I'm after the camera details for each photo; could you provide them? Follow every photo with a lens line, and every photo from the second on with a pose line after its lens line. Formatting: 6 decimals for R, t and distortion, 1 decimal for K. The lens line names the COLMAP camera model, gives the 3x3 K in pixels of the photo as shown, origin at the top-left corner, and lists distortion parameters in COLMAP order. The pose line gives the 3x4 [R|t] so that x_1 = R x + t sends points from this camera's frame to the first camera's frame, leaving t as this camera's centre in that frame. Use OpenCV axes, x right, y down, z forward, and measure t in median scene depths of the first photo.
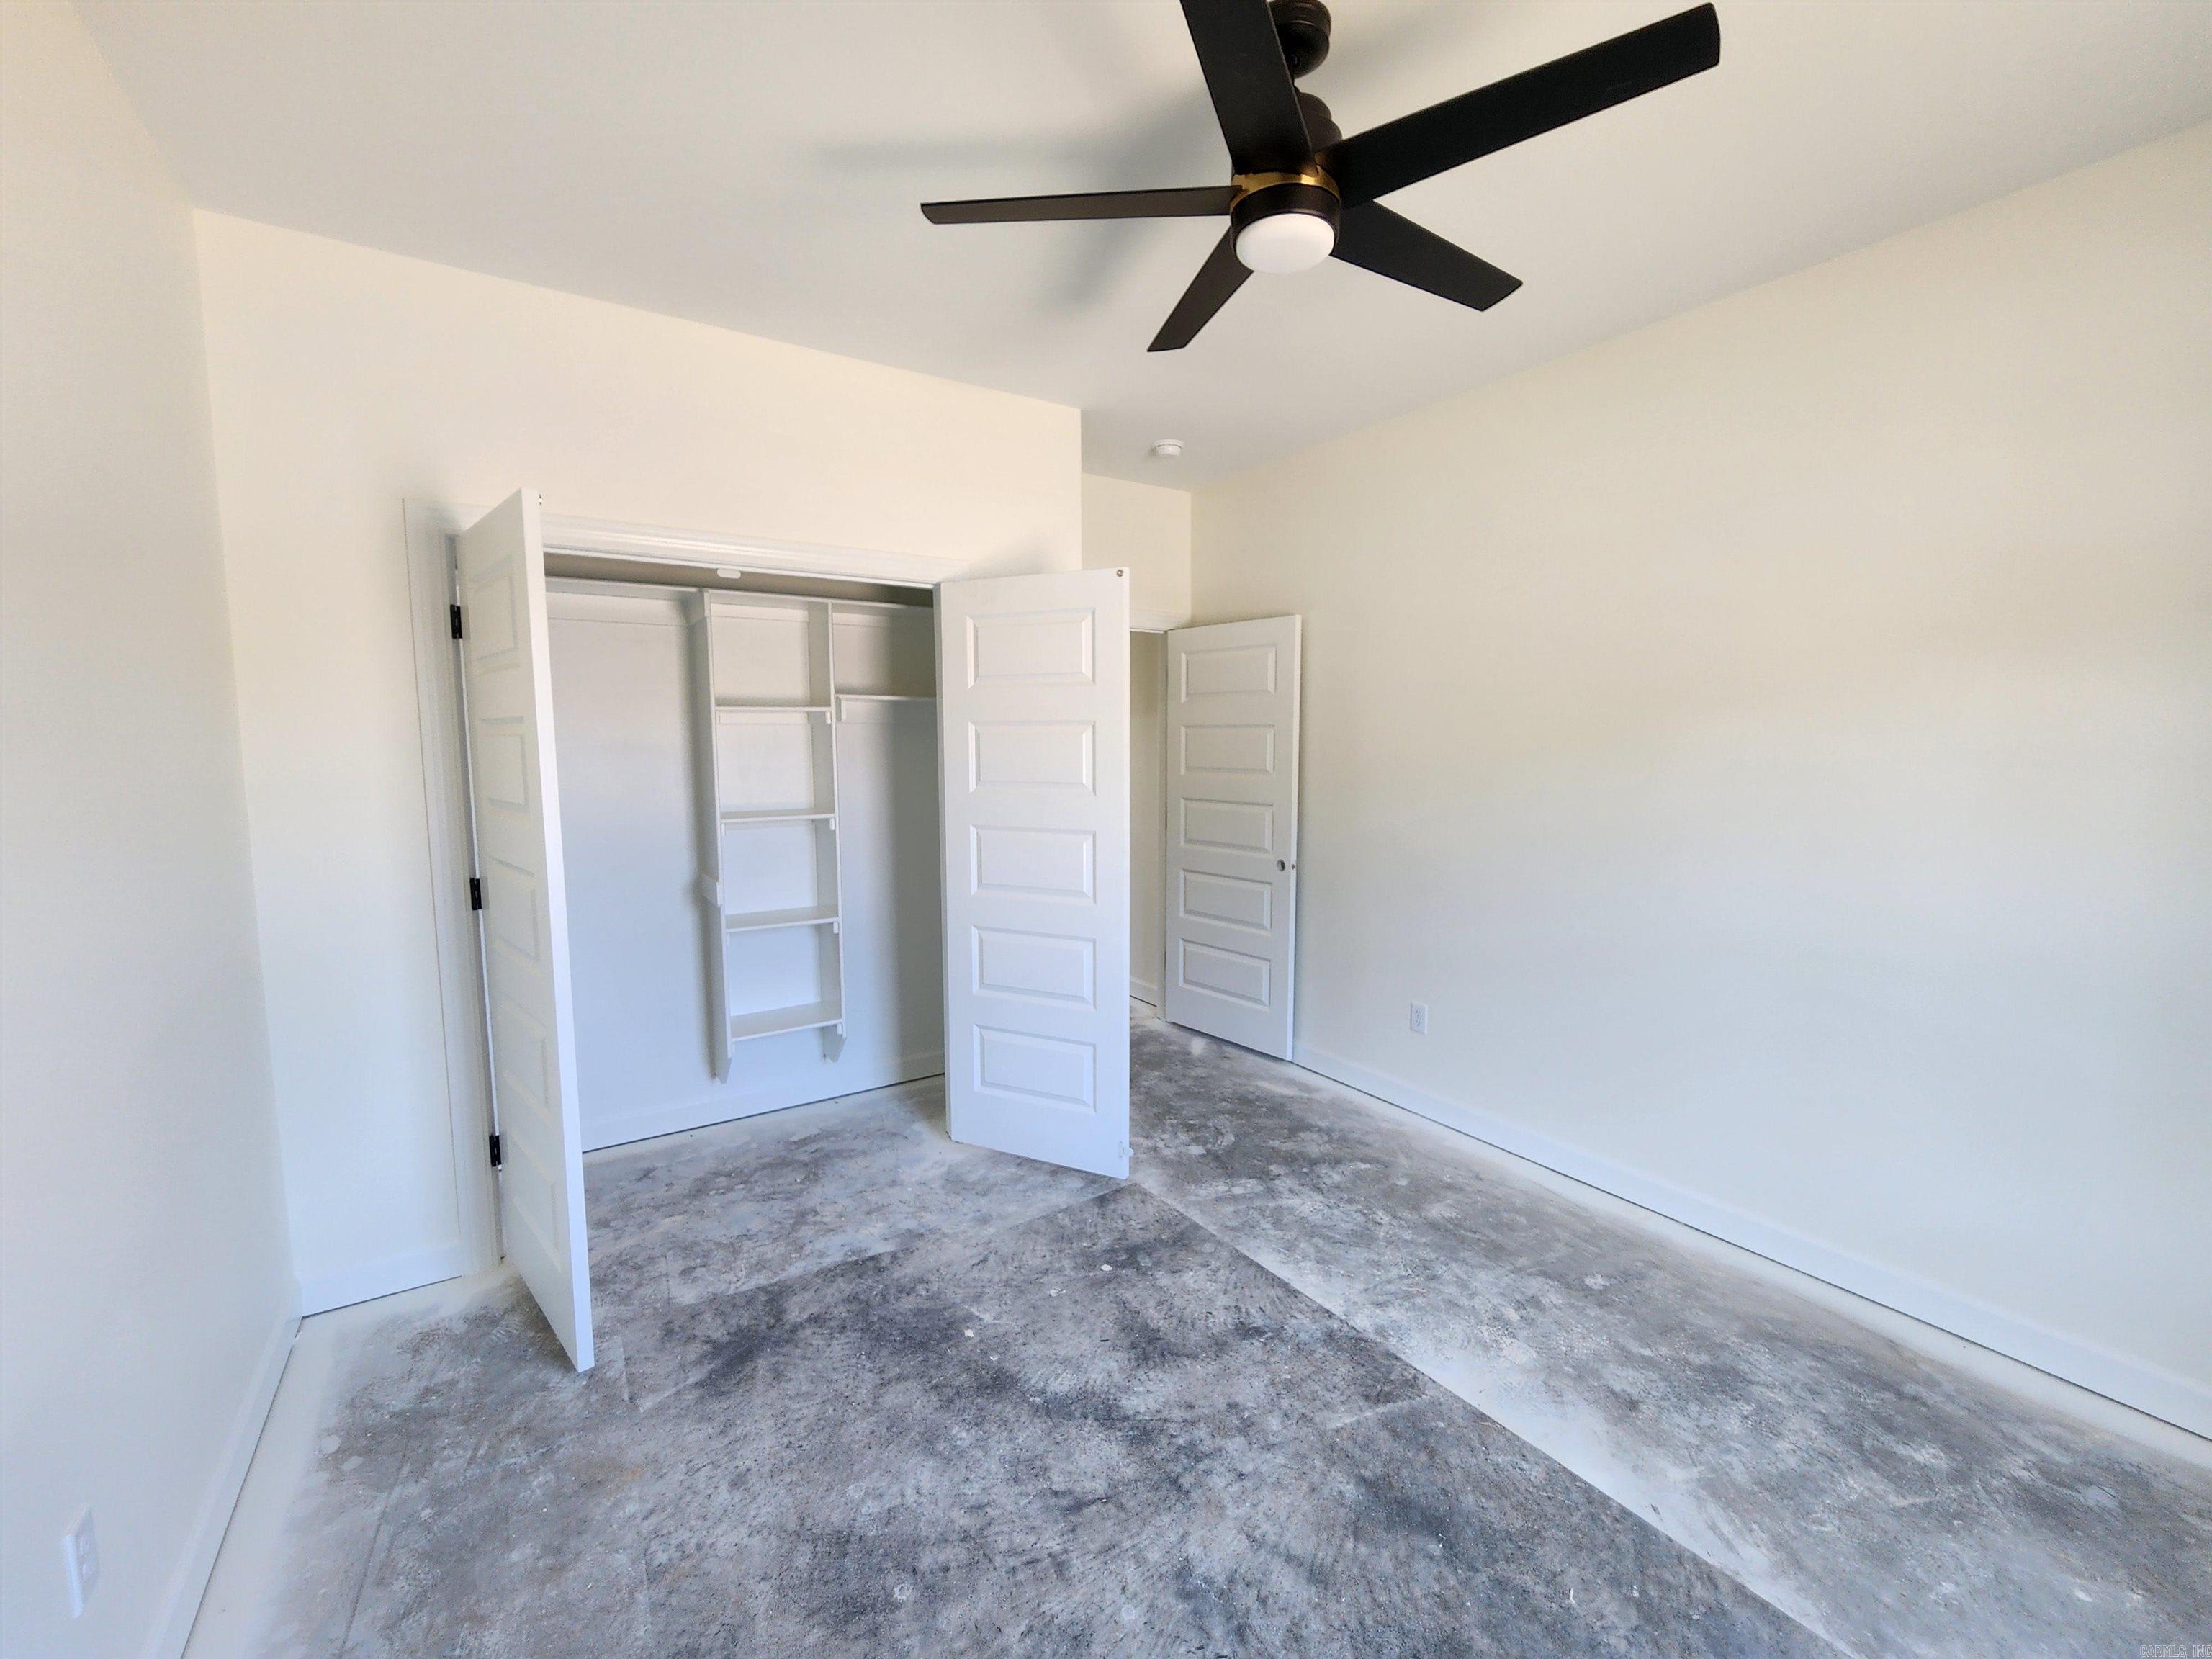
lens RADIAL K [[915.3, 0, 1116.4], [0, 915.3, 836.0], [0, 0, 1]] dist [0.001131, -0.000003]
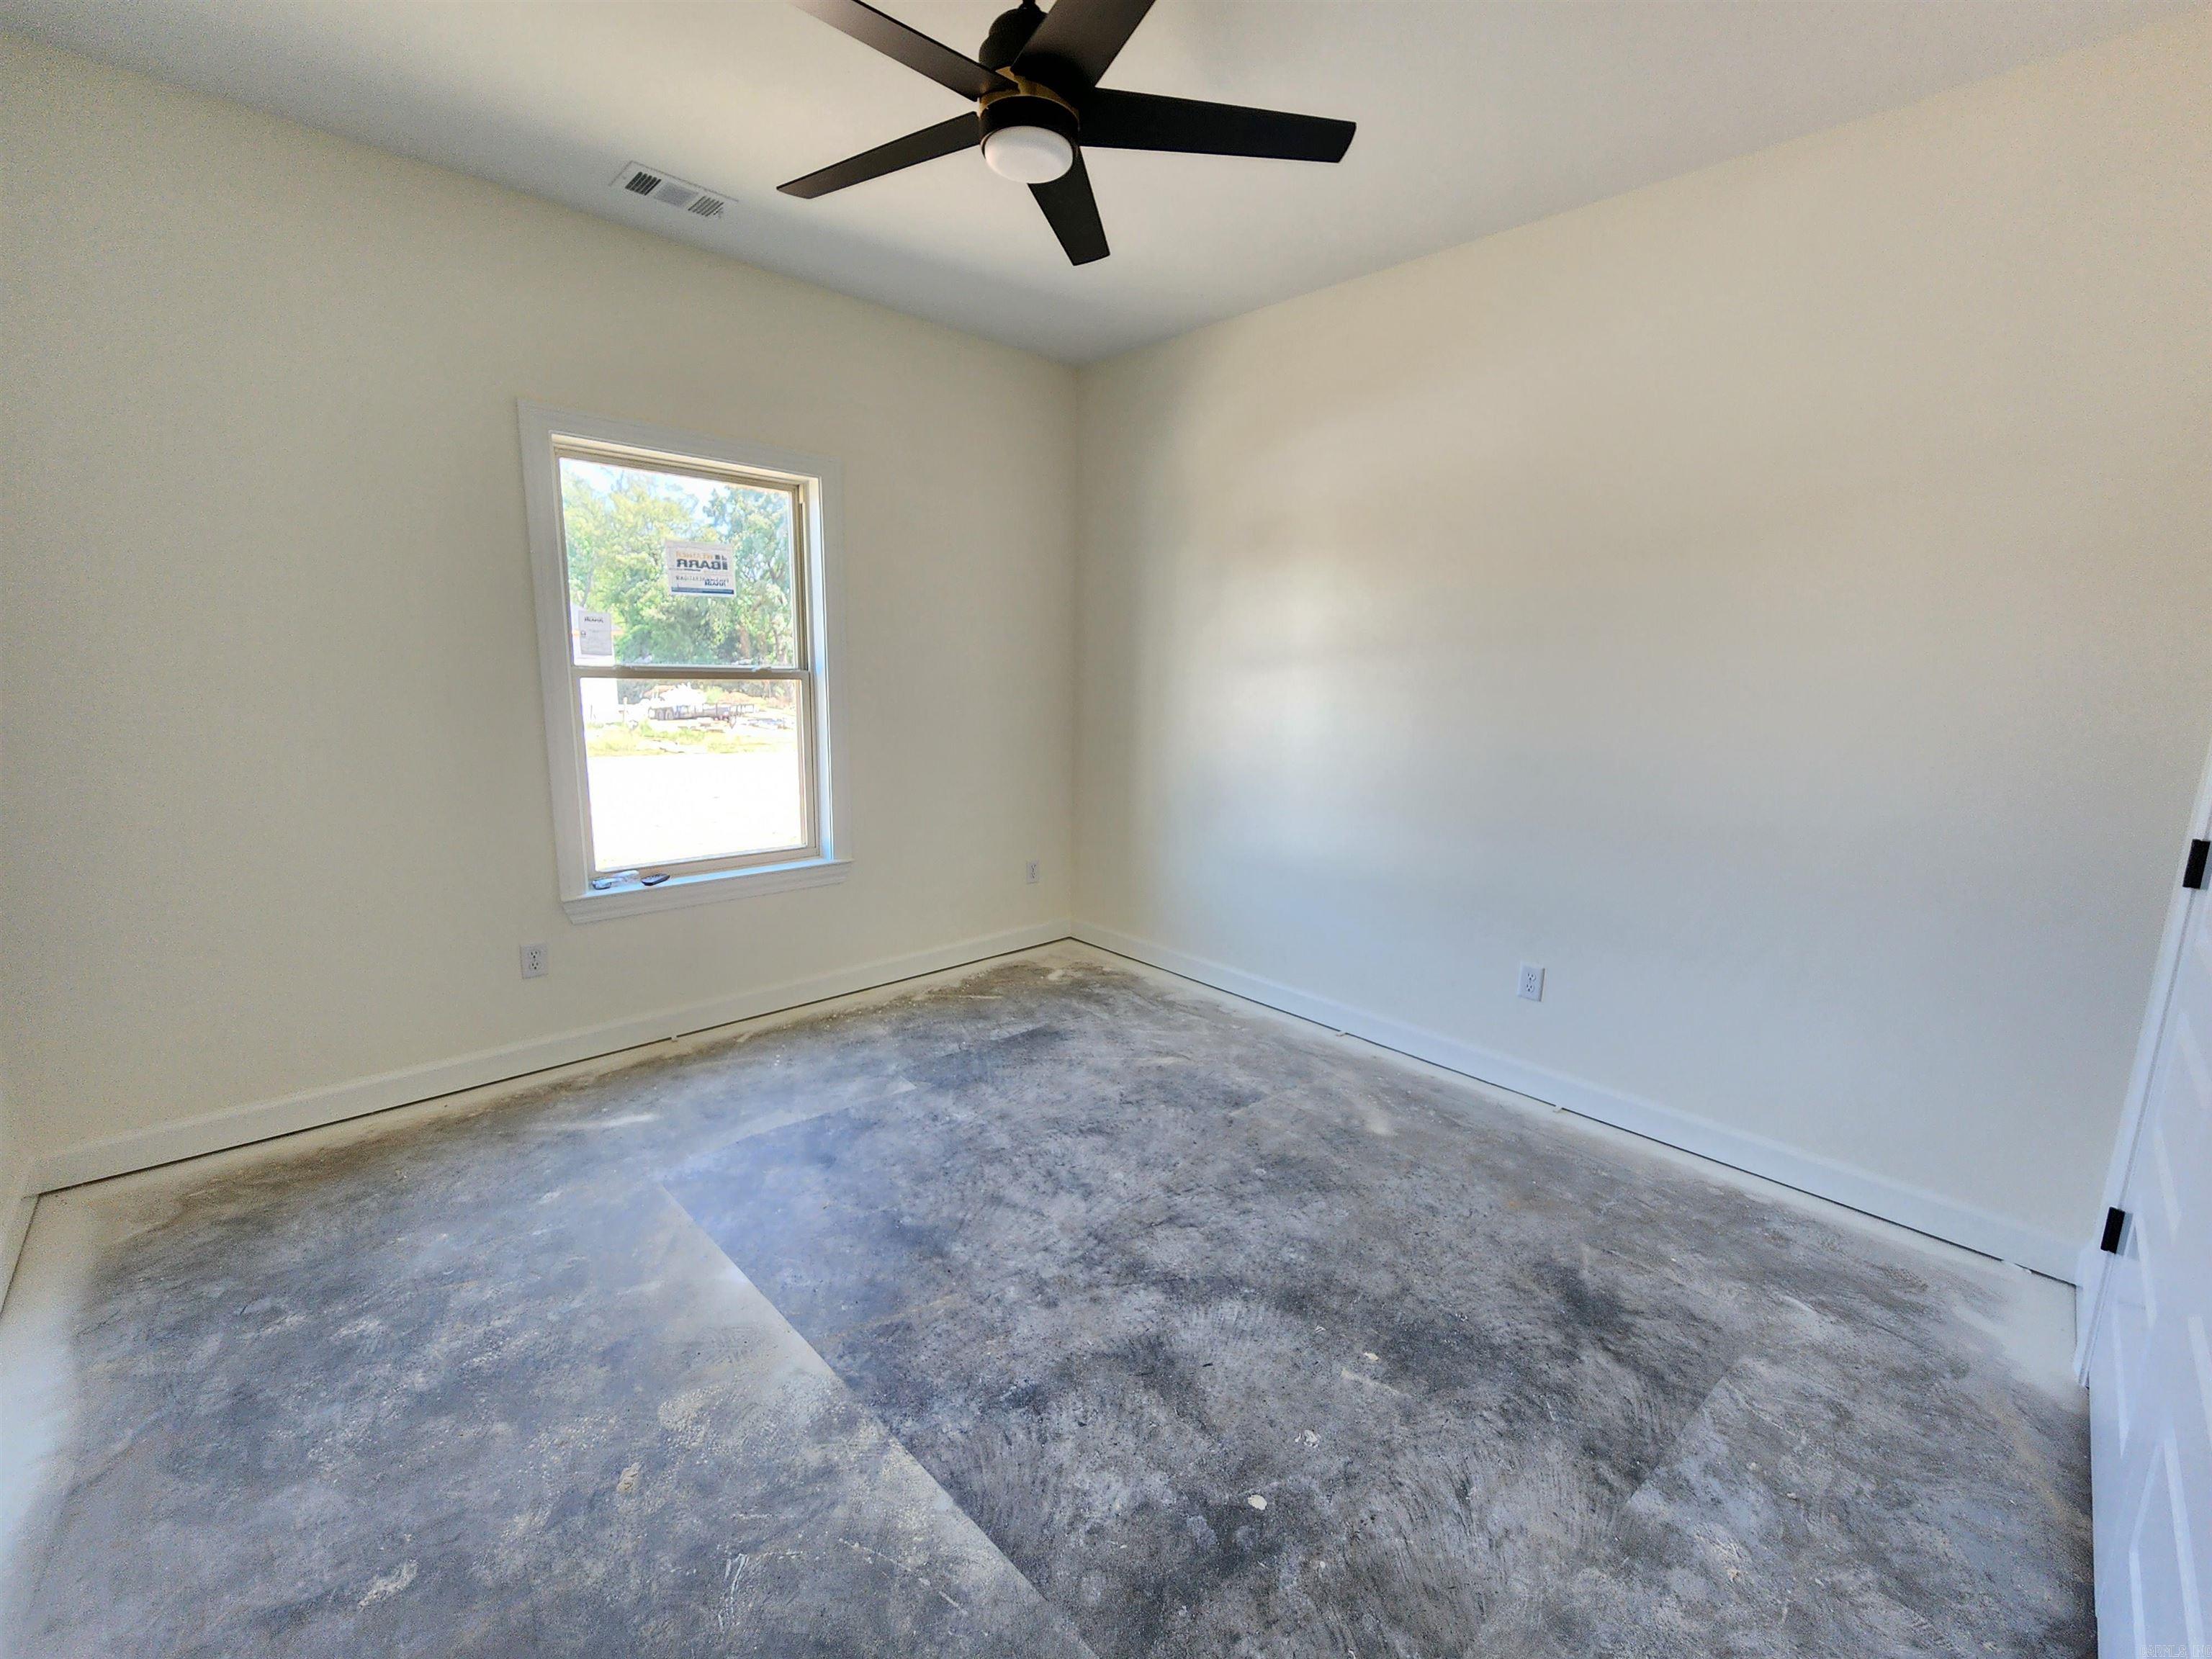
lens RADIAL K [[915.3, 0, 1116.4], [0, 915.3, 836.0], [0, 0, 1]] dist [0.001131, -0.000003]
pose [[-0.983533, 0.015434, -0.180069, 0.219639], [-0.037284, 0.957587, 0.285722, -0.136200], [0.176842, 0.287731, -0.941243, 1.724872]]
